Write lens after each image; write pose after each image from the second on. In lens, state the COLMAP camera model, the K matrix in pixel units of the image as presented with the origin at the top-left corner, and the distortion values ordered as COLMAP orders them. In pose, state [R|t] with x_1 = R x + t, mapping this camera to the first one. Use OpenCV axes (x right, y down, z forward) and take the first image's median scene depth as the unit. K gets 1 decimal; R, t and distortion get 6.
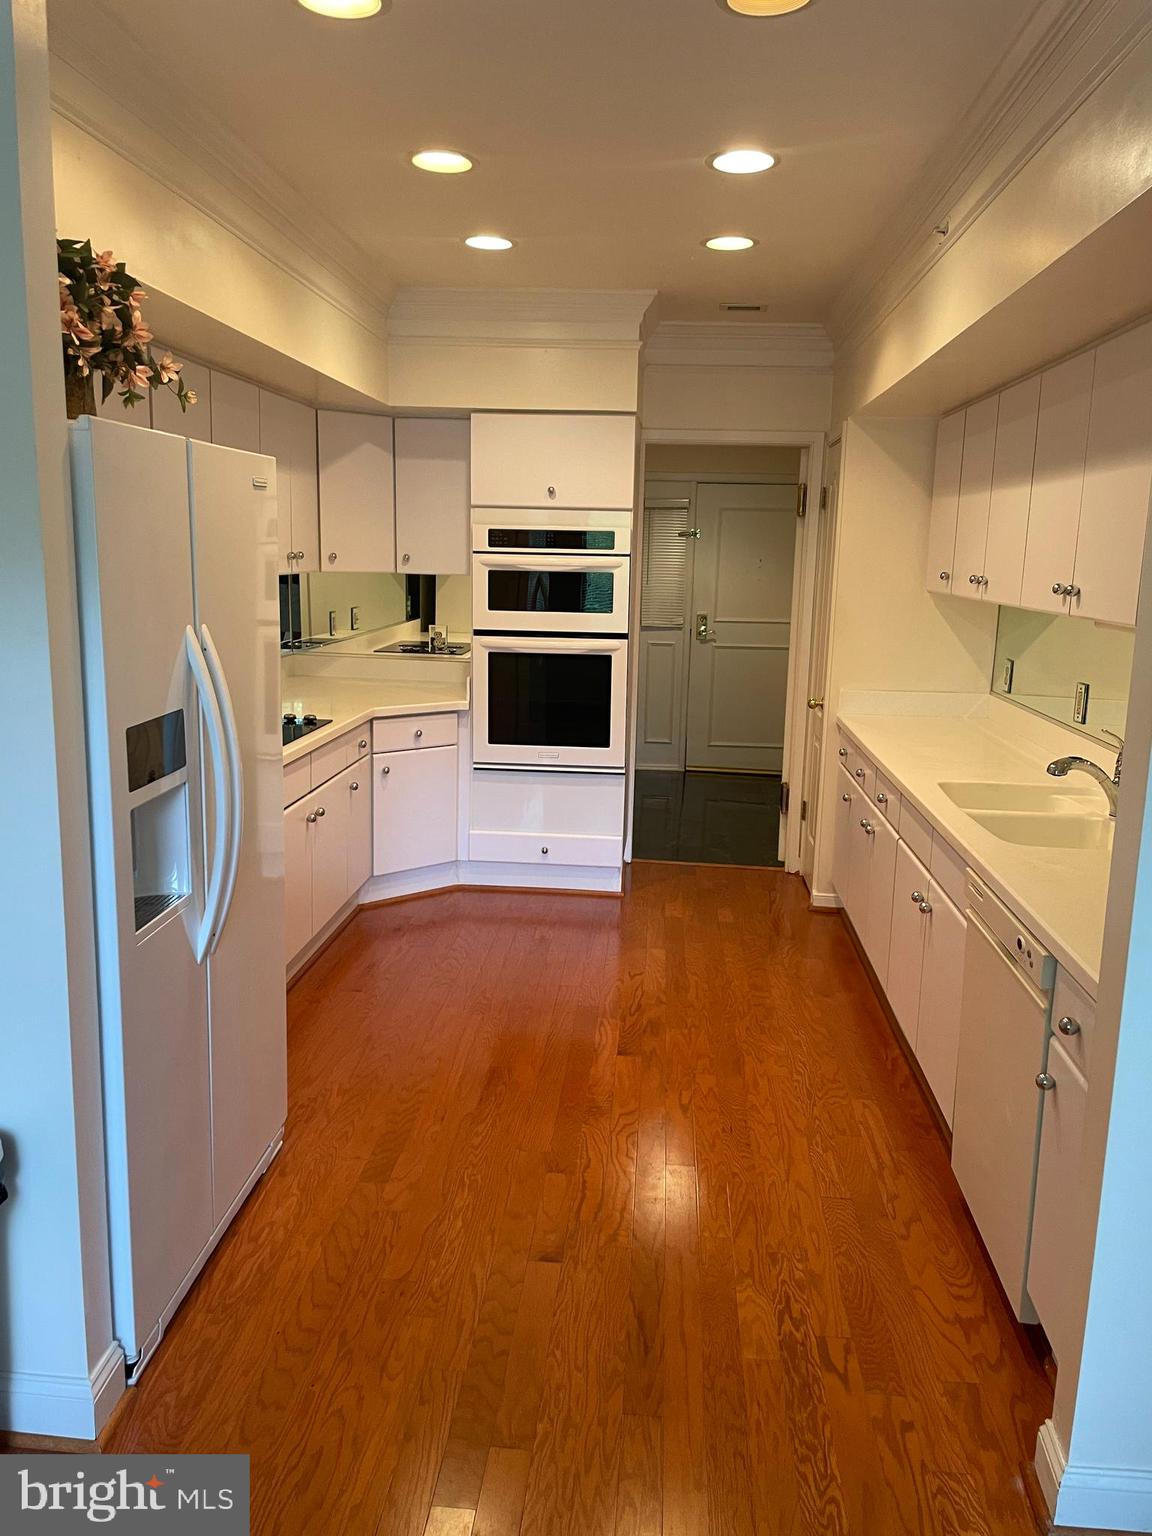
lens RADIAL K [[1172.9, 0, 578.1], [0, 1172.9, 774.5], [0, 0, 1]] dist [0.050161, -0.074542]
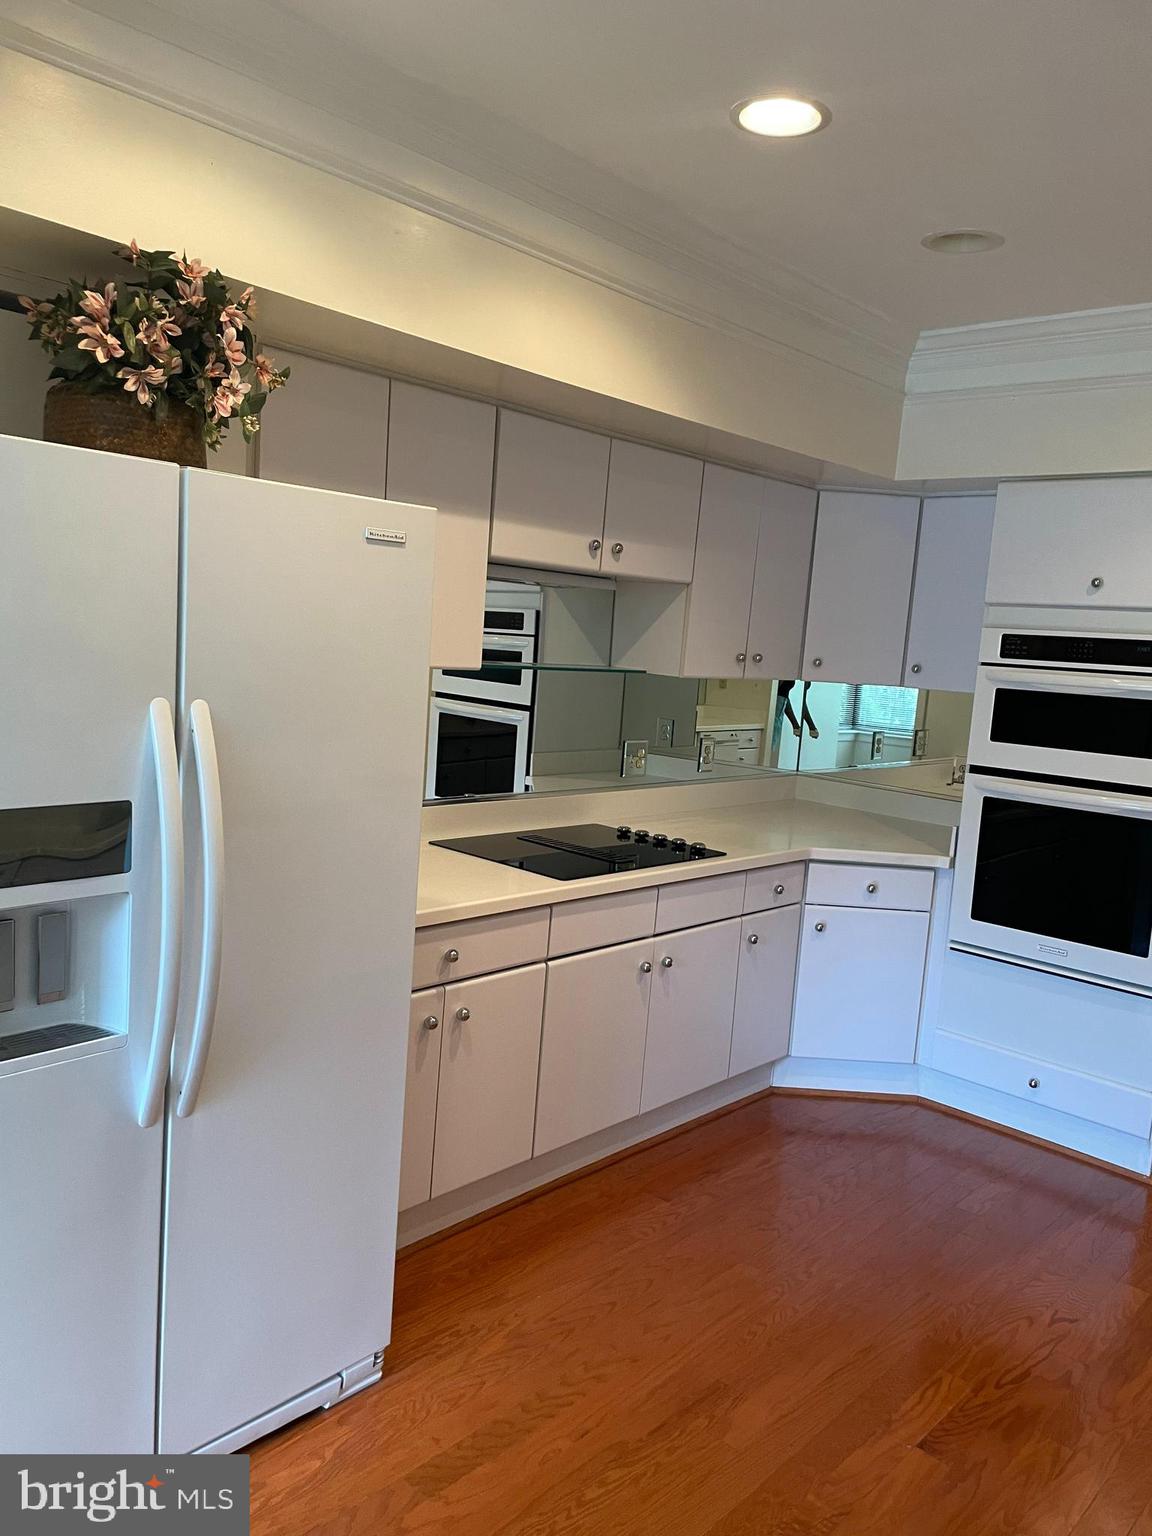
lens RADIAL K [[1172.9, 0, 578.1], [0, 1172.9, 774.5], [0, 0, 1]] dist [0.050161, -0.074542]
pose [[0.782308, 0.113956, -0.612380, 0.183010], [-0.174326, 0.983891, -0.039610, -0.044983], [0.598001, 0.137741, 0.789571, 0.263371]]
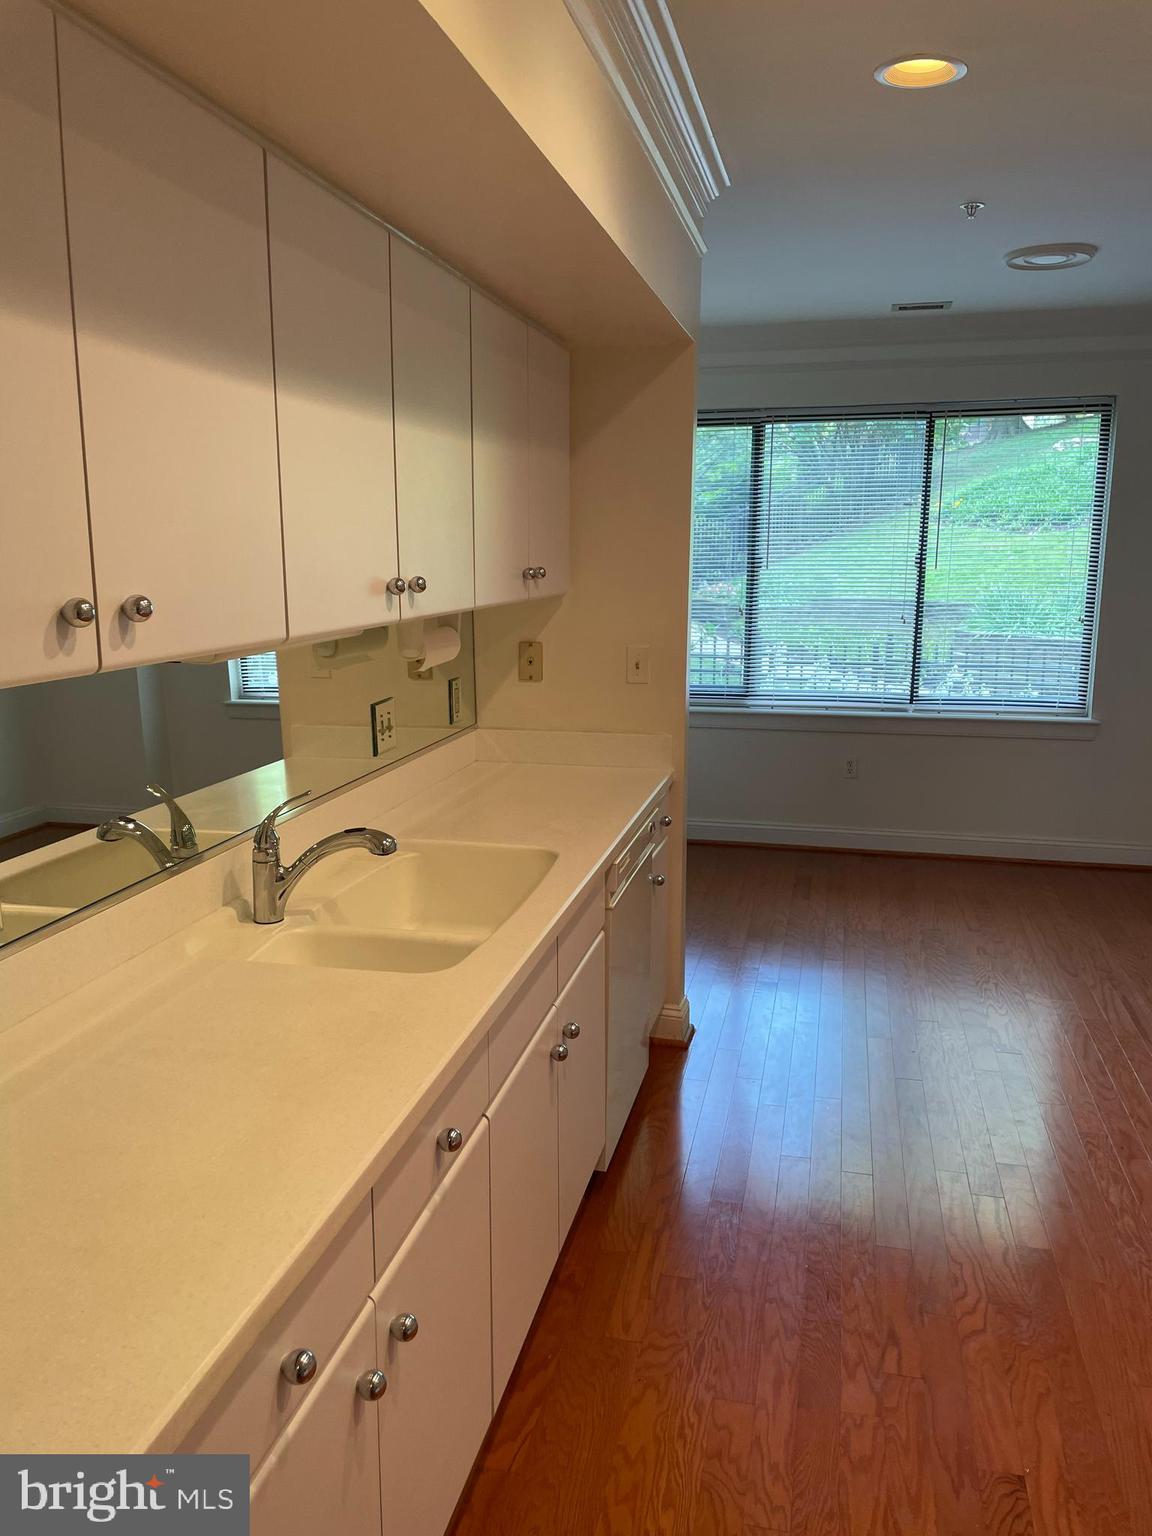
lens RADIAL K [[1172.9, 0, 578.1], [0, 1172.9, 774.5], [0, 0, 1]] dist [0.050161, -0.074542]
pose [[-0.988820, -0.053948, 0.139015, 0.136494], [0.002876, 0.925188, 0.379499, -0.203579], [-0.149088, 0.375656, -0.914689, 1.079260]]
